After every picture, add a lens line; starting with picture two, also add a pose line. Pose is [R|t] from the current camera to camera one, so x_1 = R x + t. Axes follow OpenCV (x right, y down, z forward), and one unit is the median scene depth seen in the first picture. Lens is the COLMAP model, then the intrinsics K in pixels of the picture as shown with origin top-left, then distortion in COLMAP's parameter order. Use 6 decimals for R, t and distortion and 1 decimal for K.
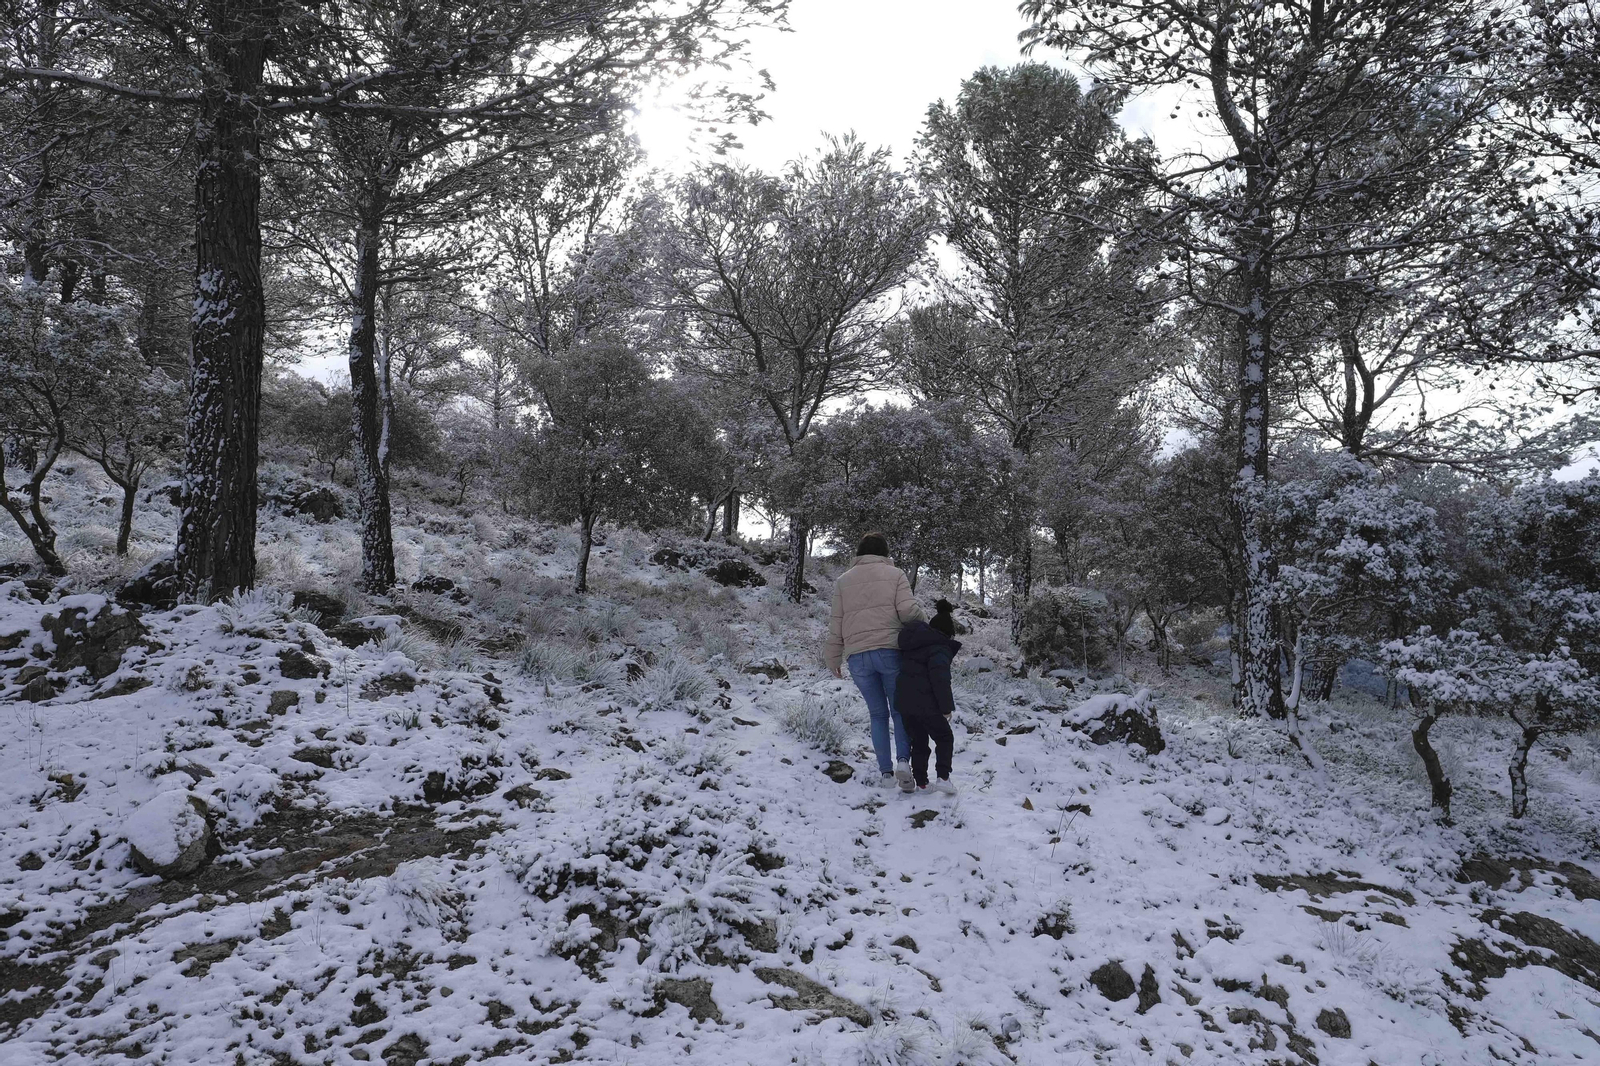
lens RADIAL K [[1124.1, 0, 810.6], [0, 1124.1, 535.5], [0, 0, 1]] dist [-0.014166, 0.008524]
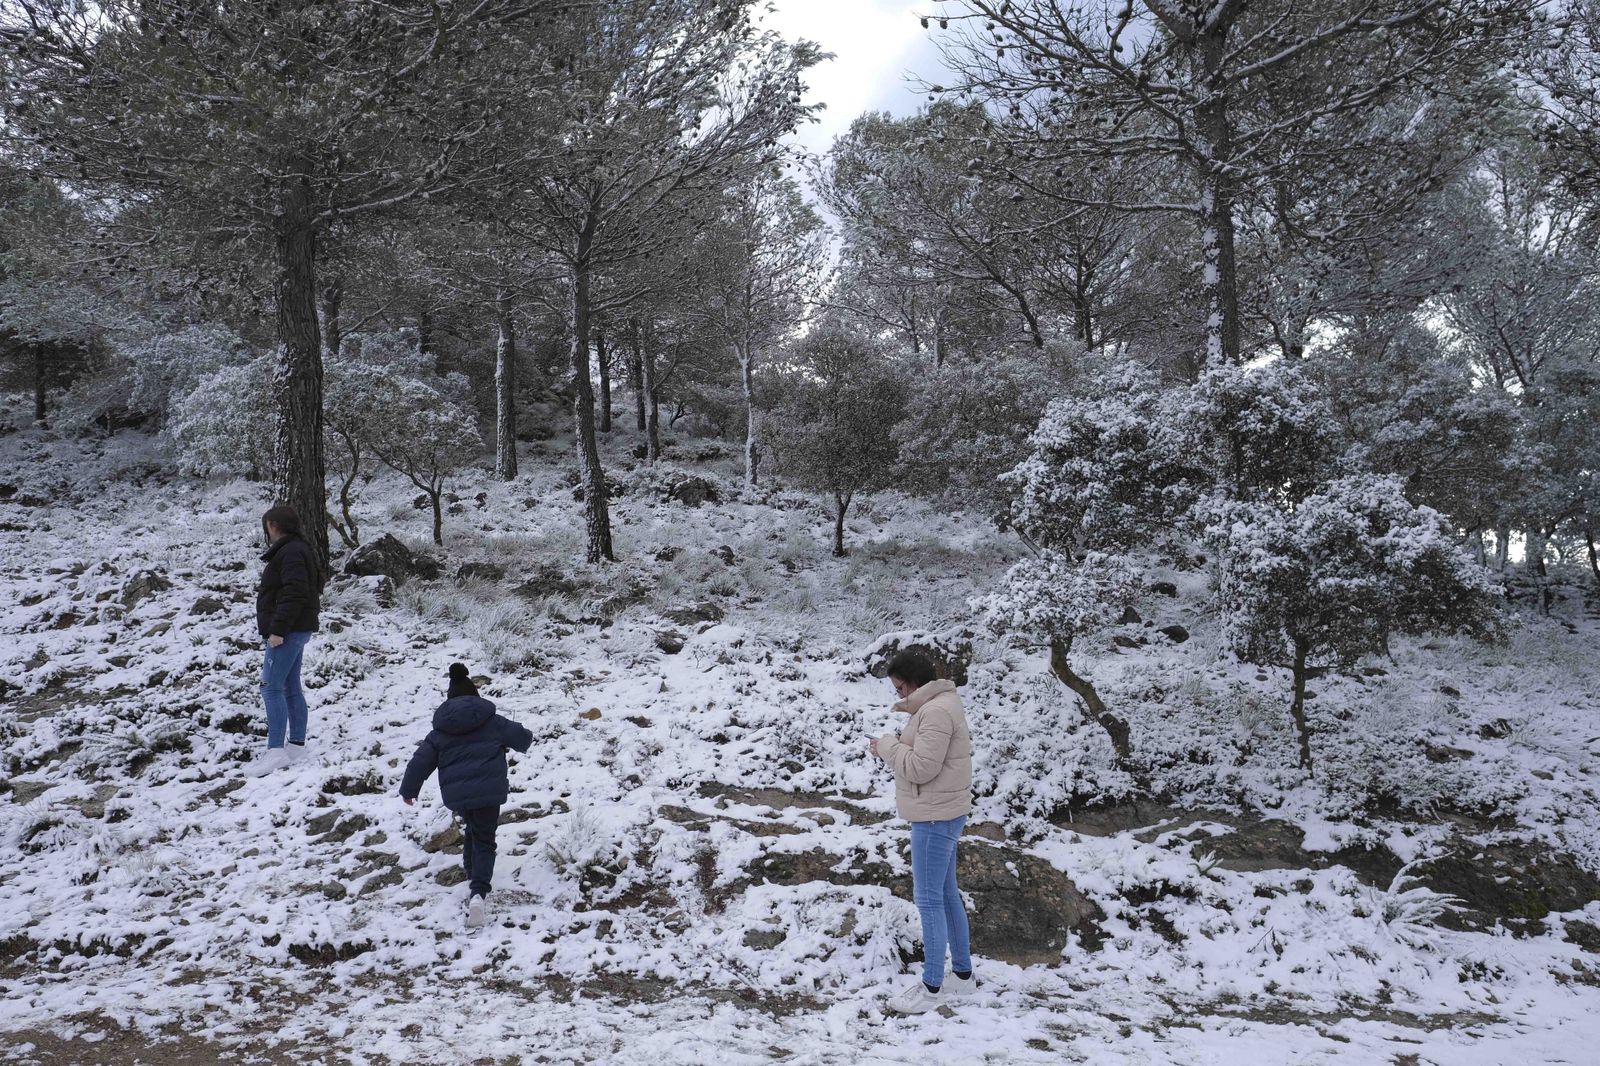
lens RADIAL K [[1124.1, 0, 810.6], [0, 1124.1, 535.5], [0, 0, 1]] dist [-0.014166, 0.008524]
pose [[0.852494, -0.051777, -0.520166, 0.578955], [0.066303, 0.997756, 0.009348, 0.032112], [0.518514, -0.042457, 0.854014, 0.068866]]
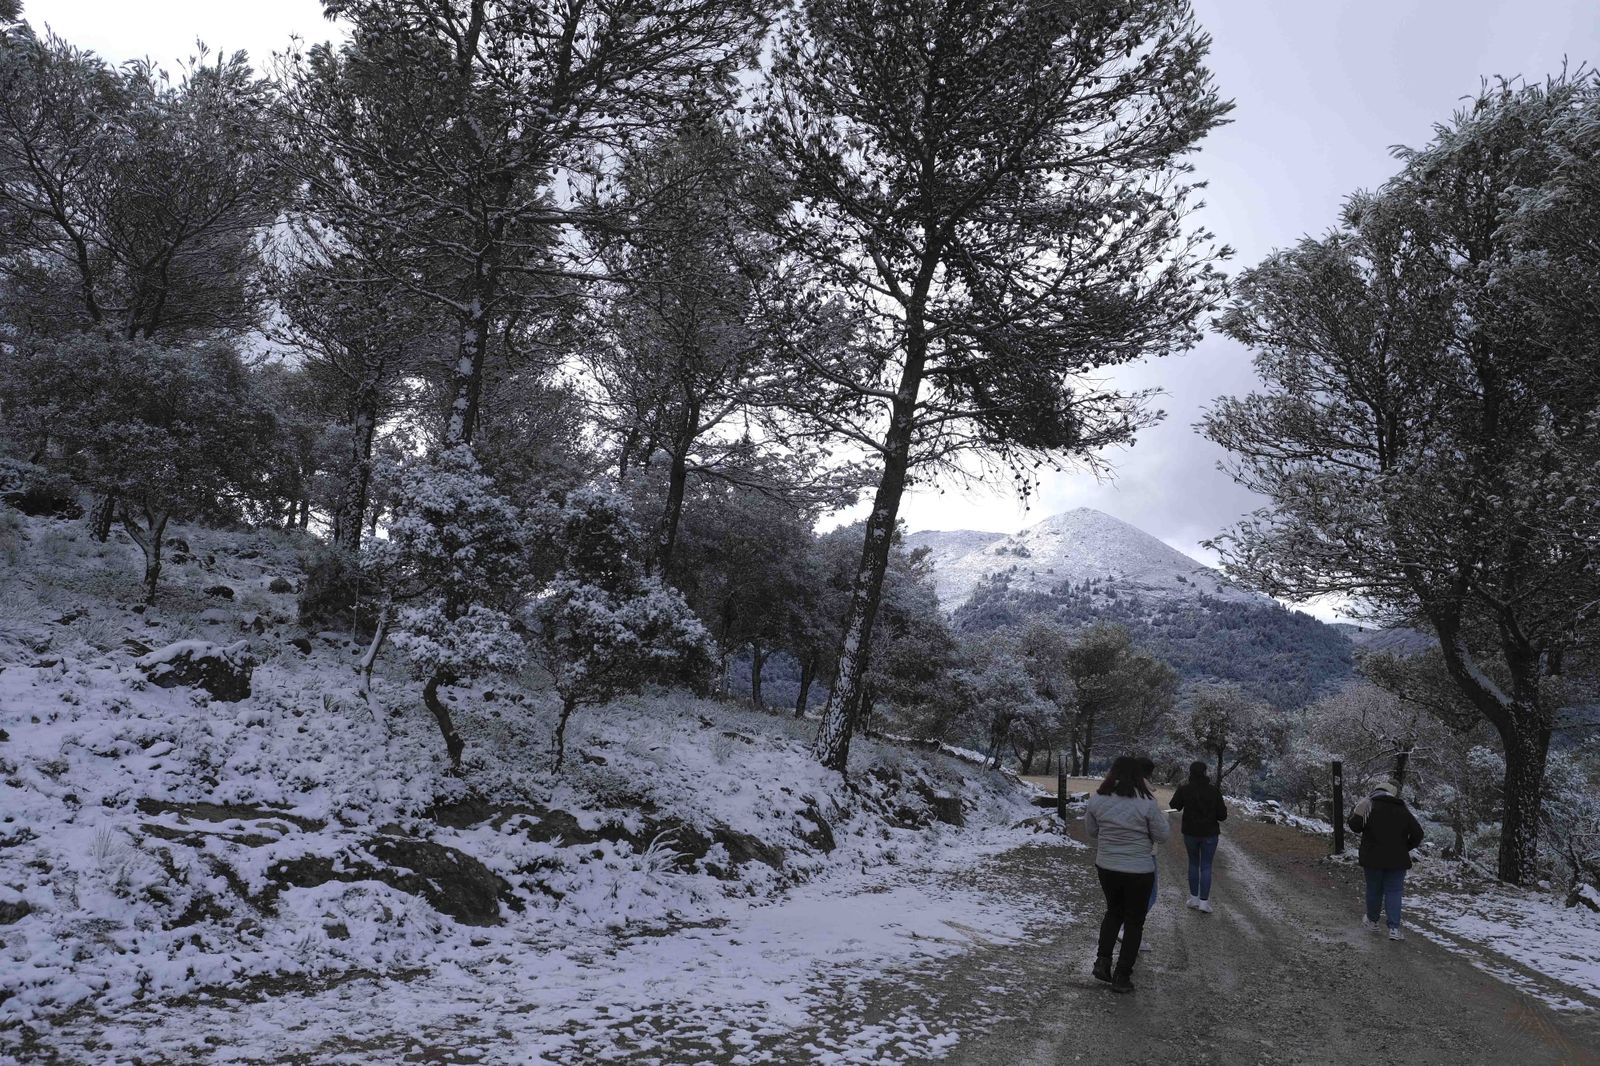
lens RADIAL K [[1124.1, 0, 810.6], [0, 1124.1, 535.5], [0, 0, 1]] dist [-0.014166, 0.008524]
pose [[0.904645, 0.123970, 0.407735, 0.276186], [-0.128666, 0.991559, -0.016006, -0.008514], [-0.406278, -0.037982, 0.912960, -0.130539]]
